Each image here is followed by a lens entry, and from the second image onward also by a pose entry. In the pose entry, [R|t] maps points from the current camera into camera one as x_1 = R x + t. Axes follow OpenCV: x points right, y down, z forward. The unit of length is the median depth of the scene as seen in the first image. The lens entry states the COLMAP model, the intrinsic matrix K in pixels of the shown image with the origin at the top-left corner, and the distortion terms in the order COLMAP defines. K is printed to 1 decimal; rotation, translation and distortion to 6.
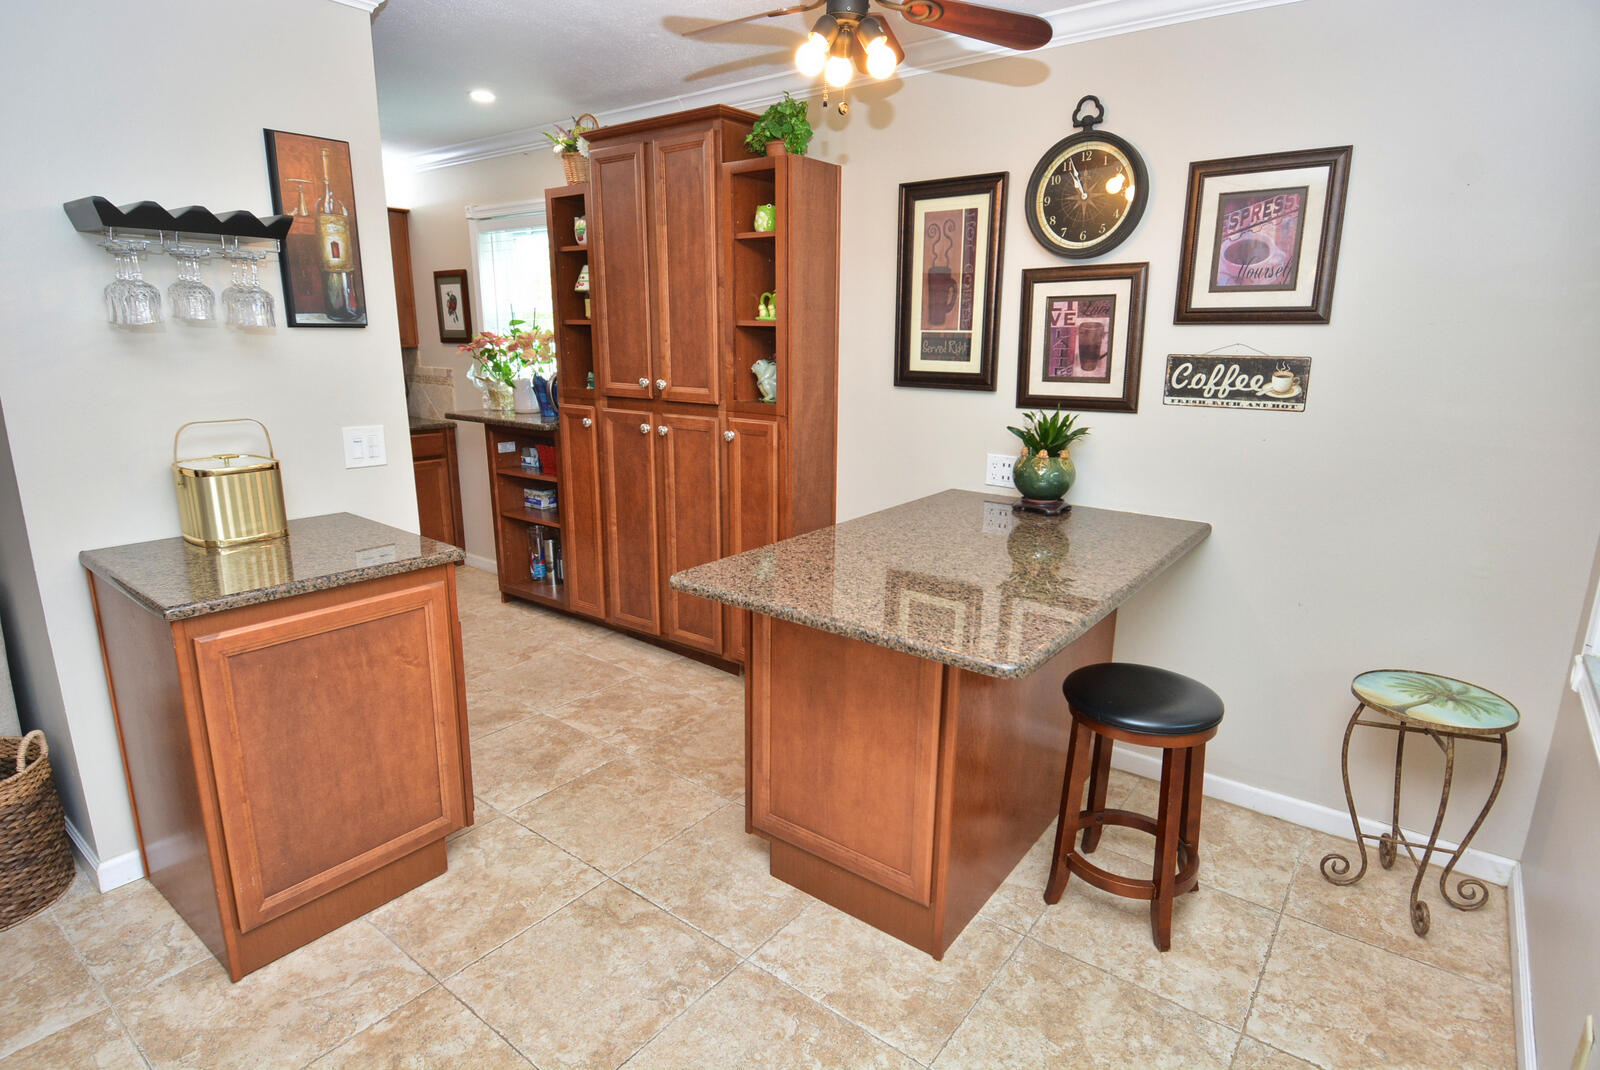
lens RADIAL K [[845.5, 0, 805.4], [0, 845.5, 533.9], [0, 0, 1]] dist [0.018622, -0.028040]
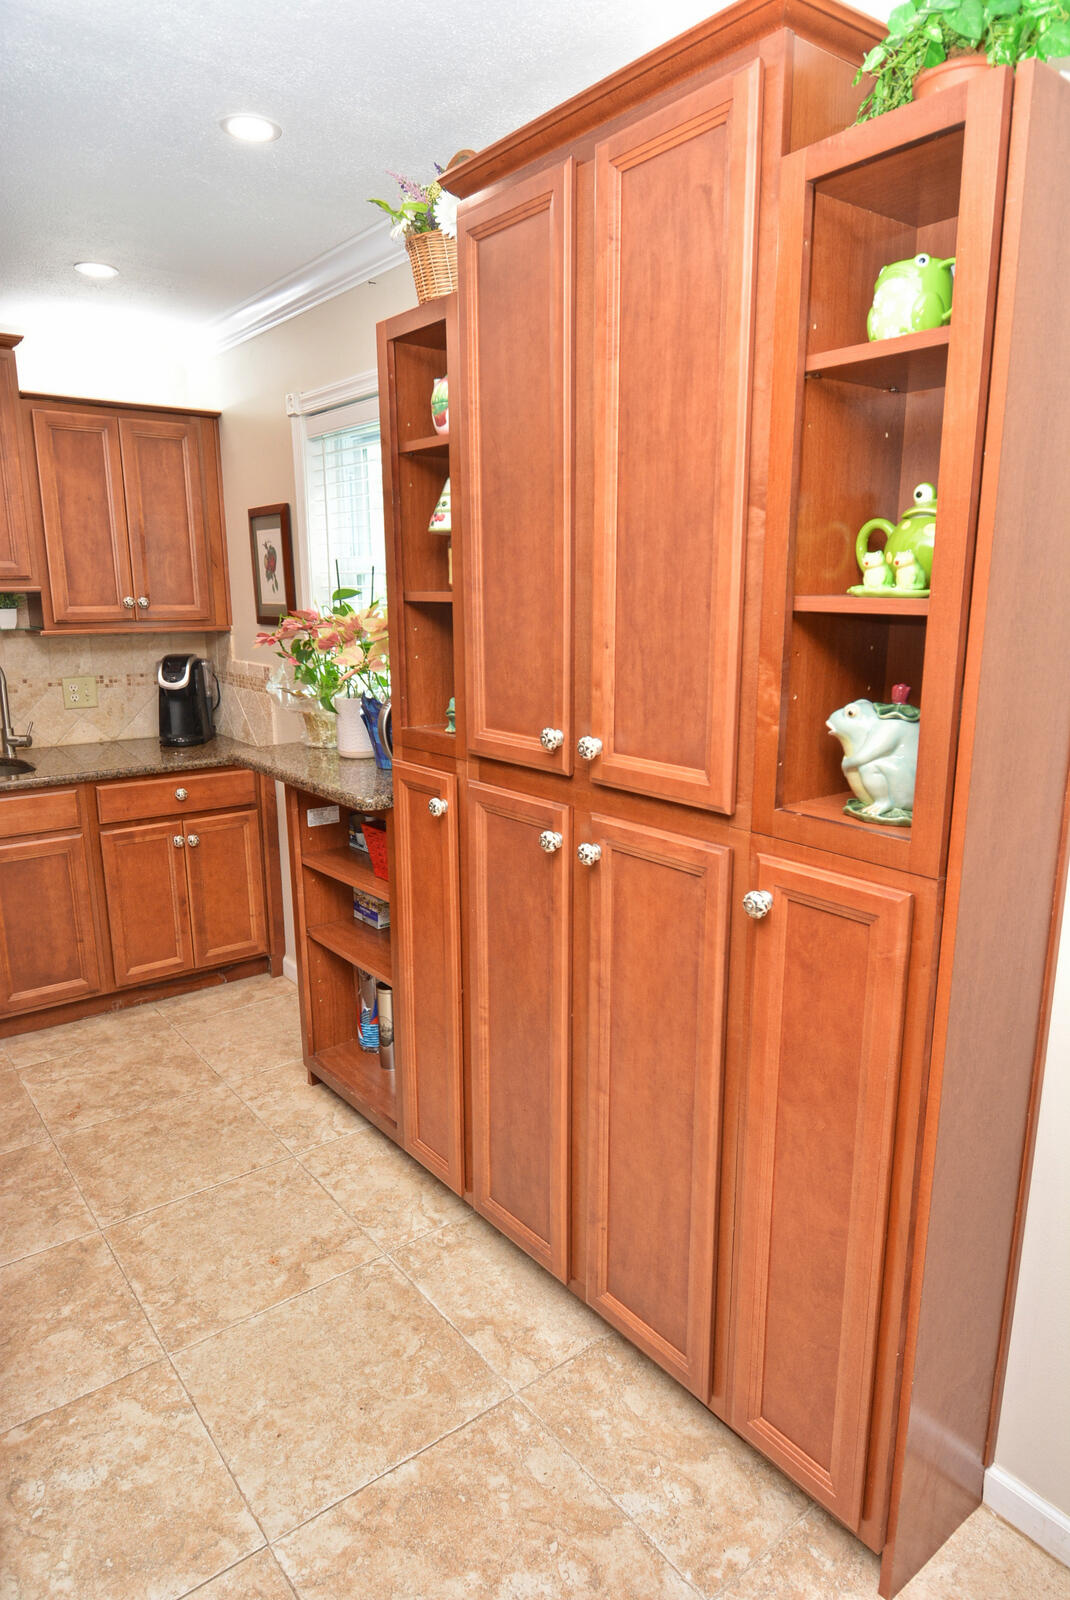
lens RADIAL K [[971.3, 0, 535.0], [0, 971.3, 800.0], [0, 0, 1]] dist [0.027667, -0.033353]
pose [[0.968192, 0.043027, -0.246480, -0.097614], [-0.046974, 0.998845, -0.010153, -0.182770], [0.245758, 0.021408, 0.969095, 0.667859]]
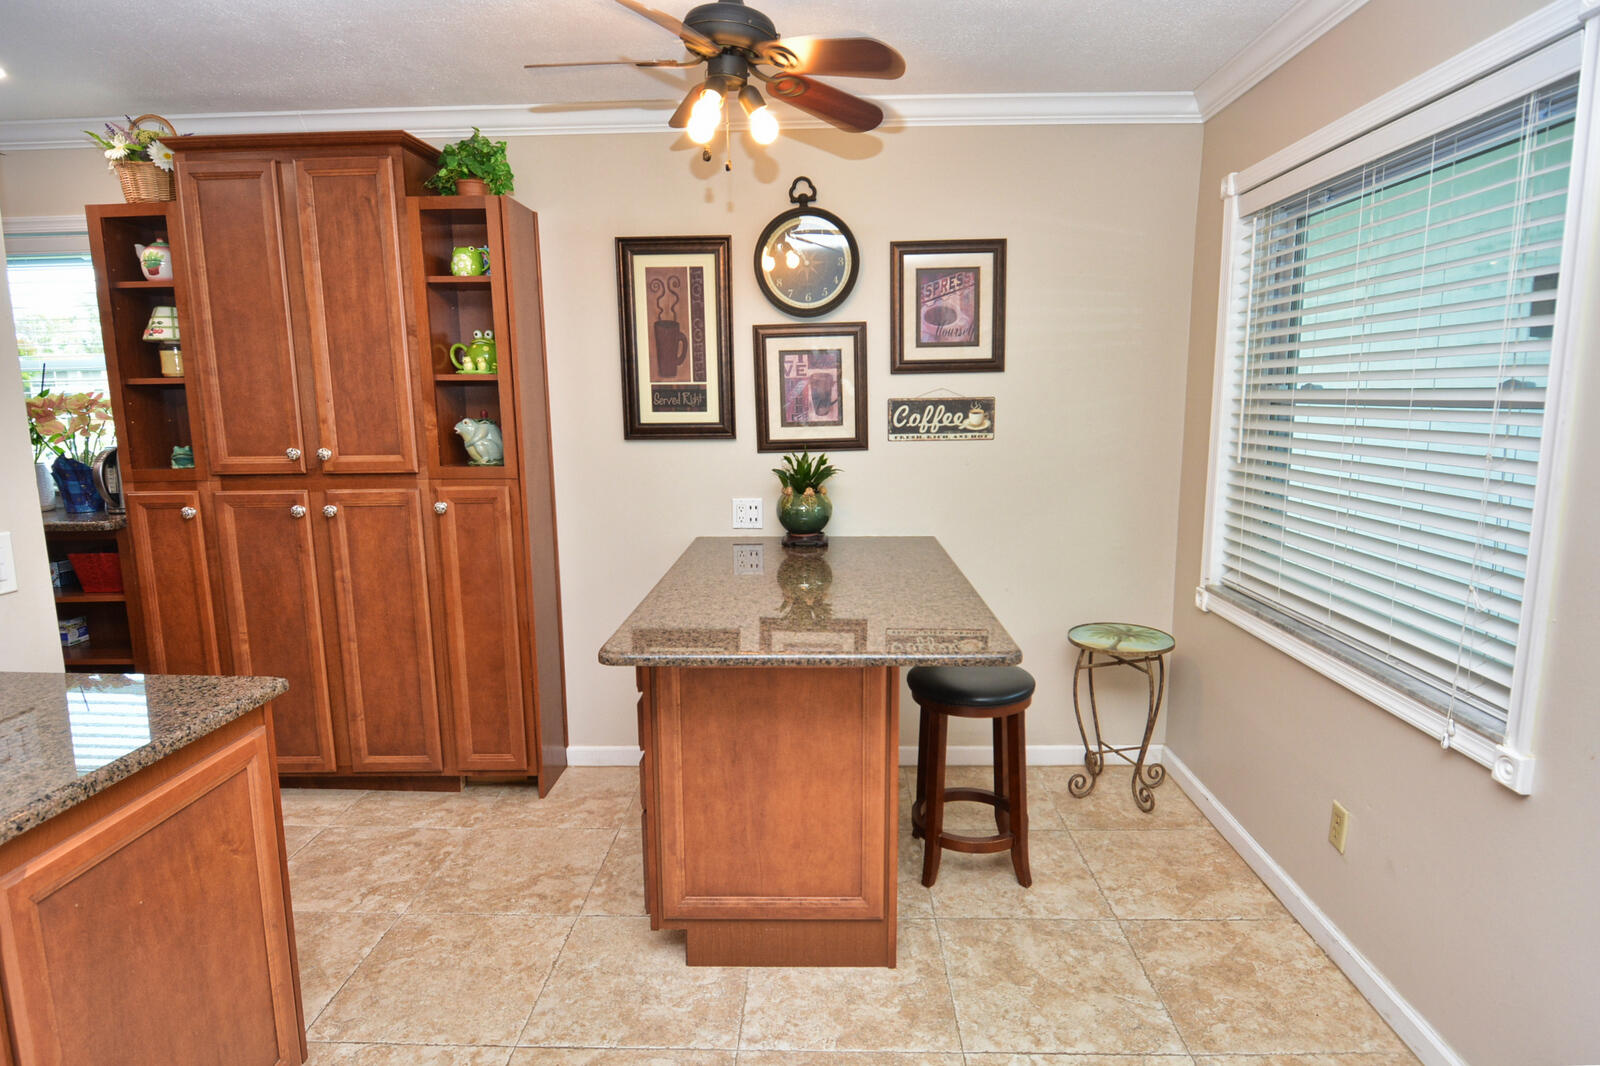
lens RADIAL K [[874.9, 0, 806.0], [0, 874.9, 531.5], [0, 0, 1]] dist [0.018928, -0.031777]
pose [[0.806904, -0.110237, 0.580304, -0.370264], [0.155573, 0.987406, -0.028750, -0.011320], [-0.569827, 0.113478, 0.813892, 0.087639]]
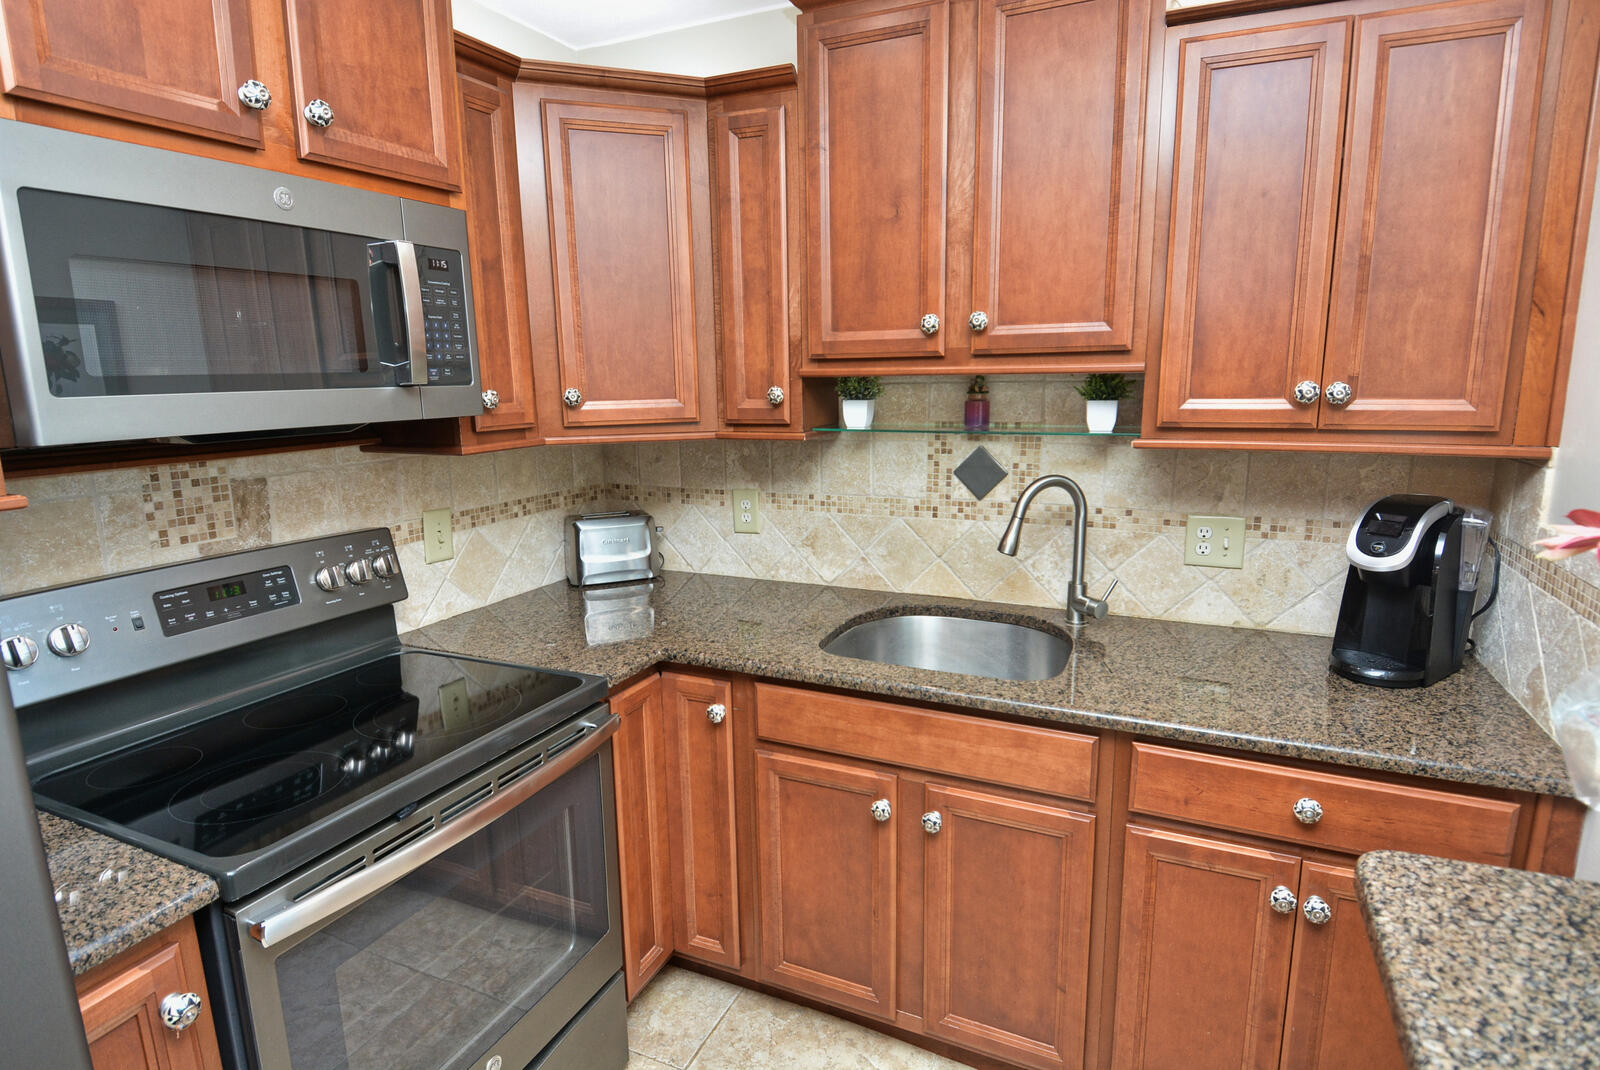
lens RADIAL K [[845.5, 0, 805.4], [0, 845.5, 533.9], [0, 0, 1]] dist [0.018622, -0.028040]
pose [[0.226052, 0.169089, -0.959328, -0.461166], [-0.210221, 0.970081, 0.121449, -0.337558], [0.951161, 0.174217, 0.254835, 1.330962]]
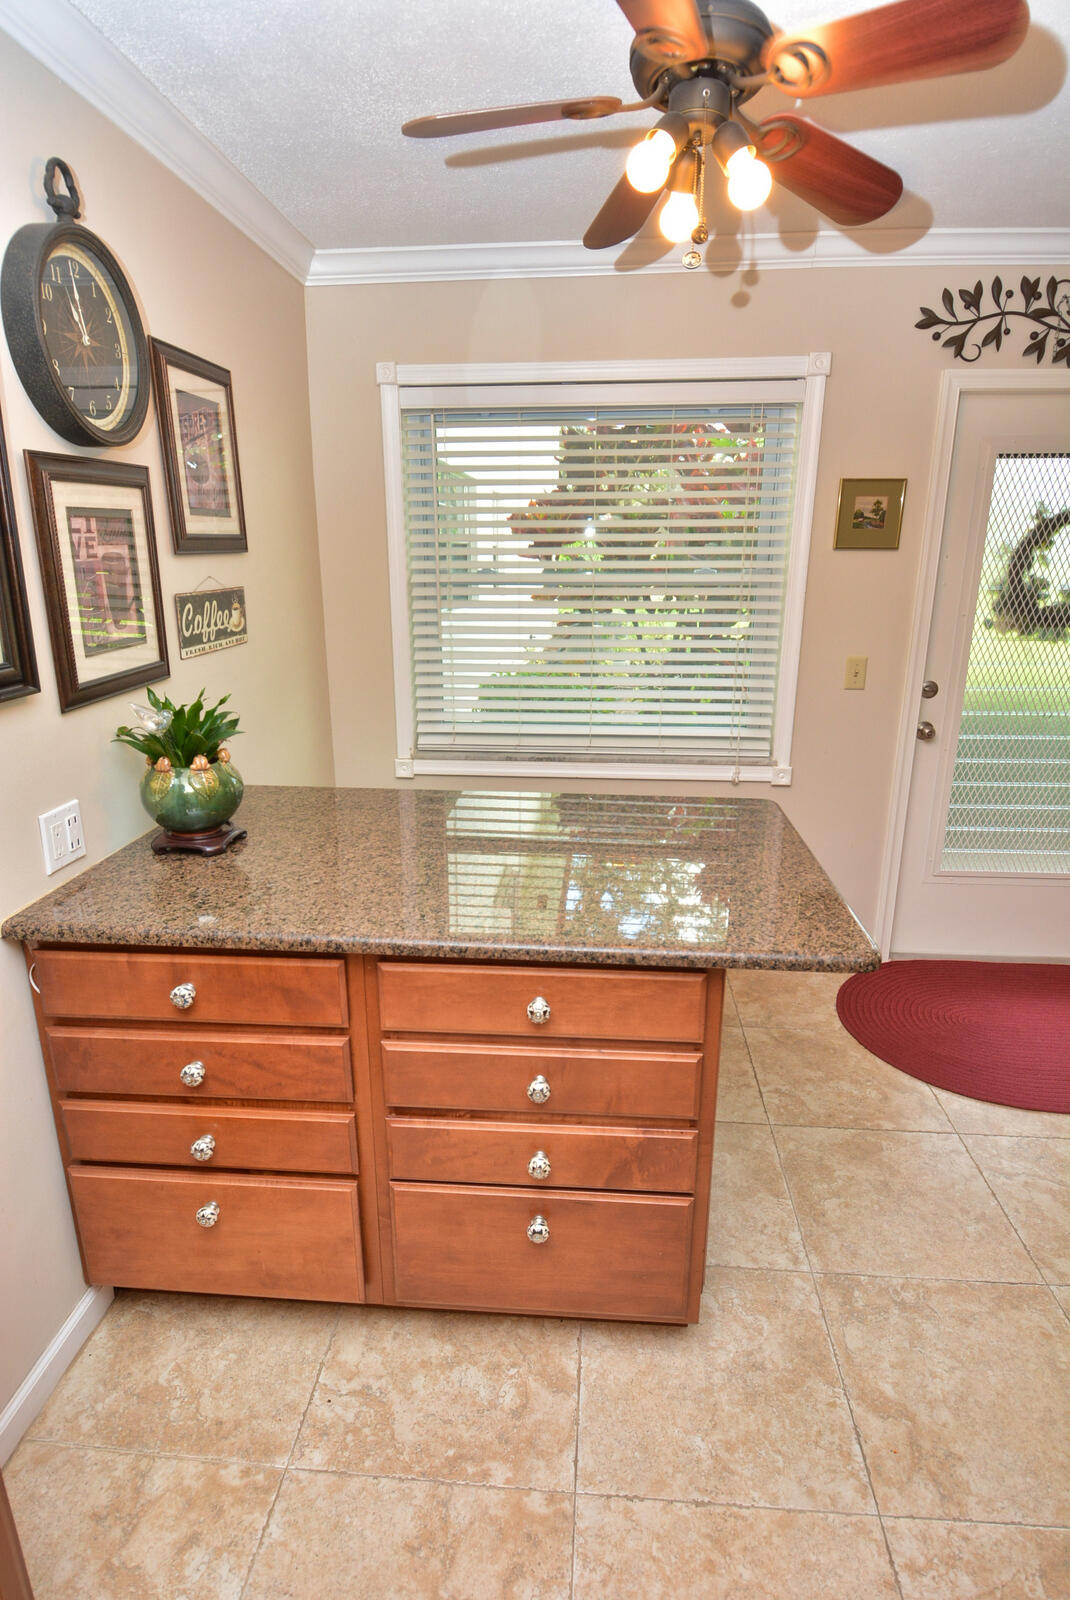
lens RADIAL K [[845.5, 0, 543.0], [0, 845.5, 792.0], [0, 0, 1]] dist [0.018622, -0.028040]
pose [[-0.546114, -0.240599, 0.802416, -0.381210], [0.191150, 0.896808, 0.398995, -0.275913], [-0.815611, 0.371279, -0.443769, 1.067428]]
